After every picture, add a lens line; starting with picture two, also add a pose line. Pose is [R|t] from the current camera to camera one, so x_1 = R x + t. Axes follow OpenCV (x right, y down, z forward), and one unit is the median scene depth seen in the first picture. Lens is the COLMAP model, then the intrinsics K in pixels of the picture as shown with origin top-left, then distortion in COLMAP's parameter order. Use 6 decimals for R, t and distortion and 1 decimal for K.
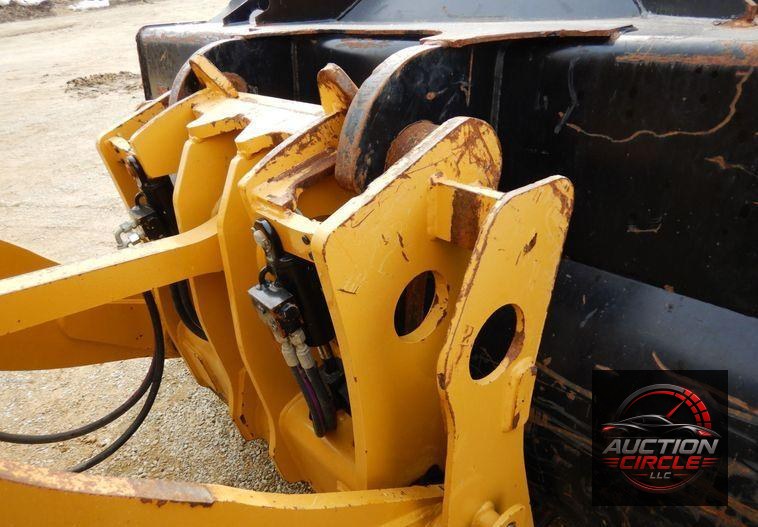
lens RADIAL K [[530.4, 0, 378.3], [0, 530.4, 284.7], [0, 0, 1]] dist [-0.005958, 0.000831]
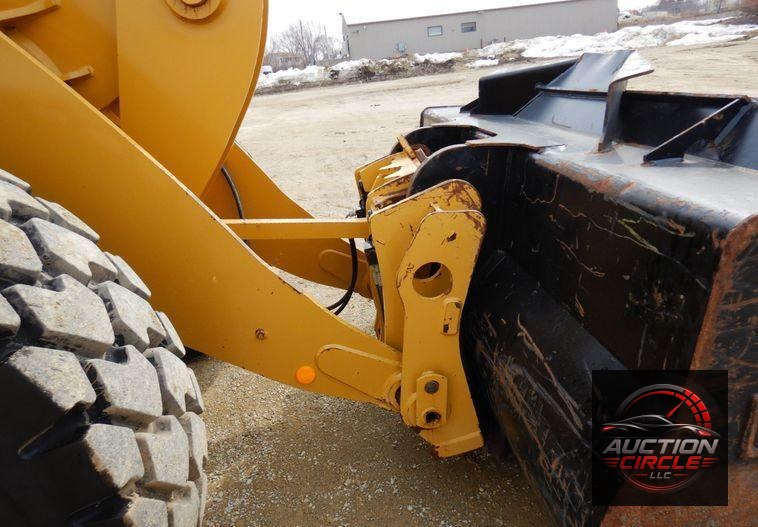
lens RADIAL K [[530.4, 0, 378.3], [0, 530.4, 284.7], [0, 0, 1]] dist [-0.005958, 0.000831]
pose [[0.800864, 0.239175, -0.549010, 1.042205], [-0.286109, 0.958197, 0.000077, 0.159830], [0.526078, 0.157015, 0.835816, -0.782888]]
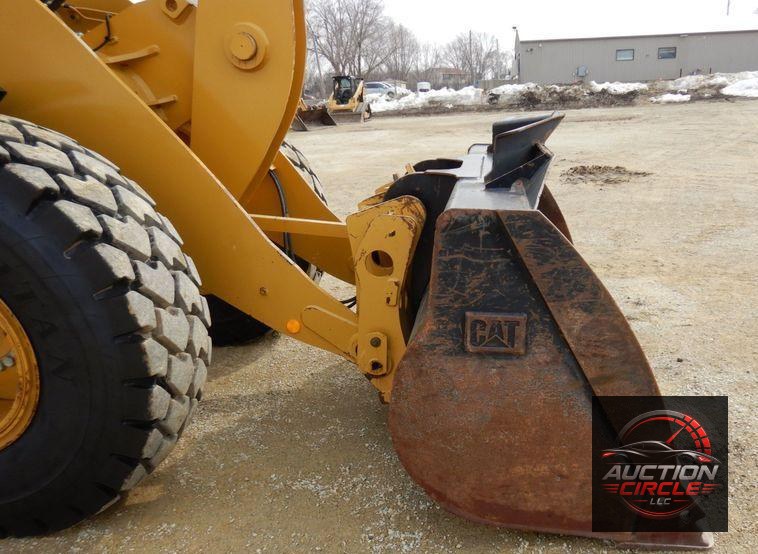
lens RADIAL K [[637.2, 0, 456.3], [0, 637.2, 340.6], [0, 0, 1]] dist [0.003255, -0.000305]
pose [[0.700211, 0.319055, -0.638677, 2.563035], [-0.394566, 0.918492, 0.026258, 0.207354], [0.594997, 0.233614, 0.769027, -1.250218]]
